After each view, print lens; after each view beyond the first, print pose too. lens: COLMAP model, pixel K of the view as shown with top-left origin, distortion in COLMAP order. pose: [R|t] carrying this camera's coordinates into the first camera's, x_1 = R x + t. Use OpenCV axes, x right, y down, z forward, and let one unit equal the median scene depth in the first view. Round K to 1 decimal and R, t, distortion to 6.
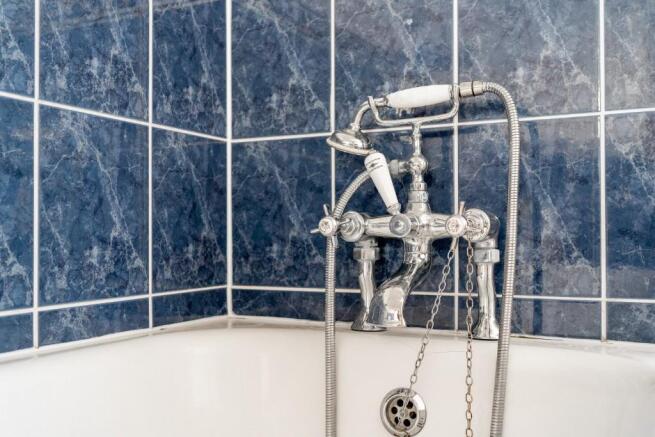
lens RADIAL K [[699.8, 0, 327.5], [0, 699.8, 218.5], [0, 0, 1]] dist [0.084625, -0.002732]
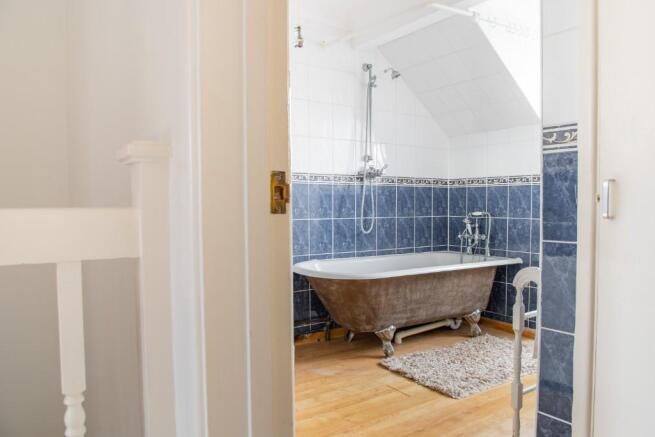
lens RADIAL K [[466.7, 0, 316.9], [0, 466.7, 220.4], [0, 0, 1]] dist [-0.080304, 0.063722]
pose [[0.847591, 0.018287, -0.530335, 0.983487], [0.011919, 0.998498, 0.053480, -0.323439], [0.530517, -0.051651, 0.846099, -2.768131]]
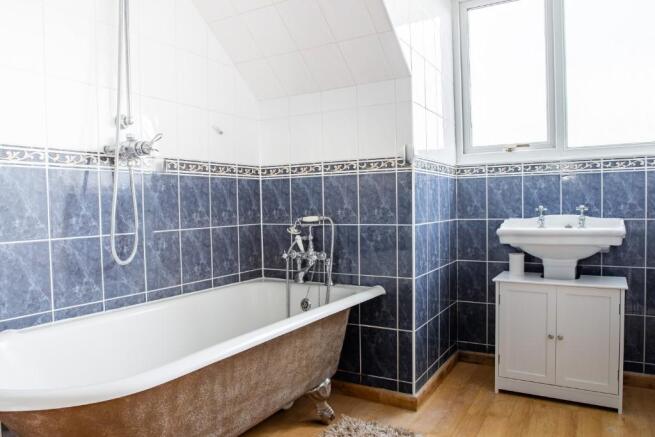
lens RADIAL K [[466.7, 0, 316.9], [0, 466.7, 220.4], [0, 0, 1]] dist [-0.080304, 0.063722]
pose [[0.996524, -0.016582, -0.081644, 0.347413], [0.021208, 0.998199, 0.056123, -0.290658], [0.080567, -0.057659, 0.995080, -1.344619]]
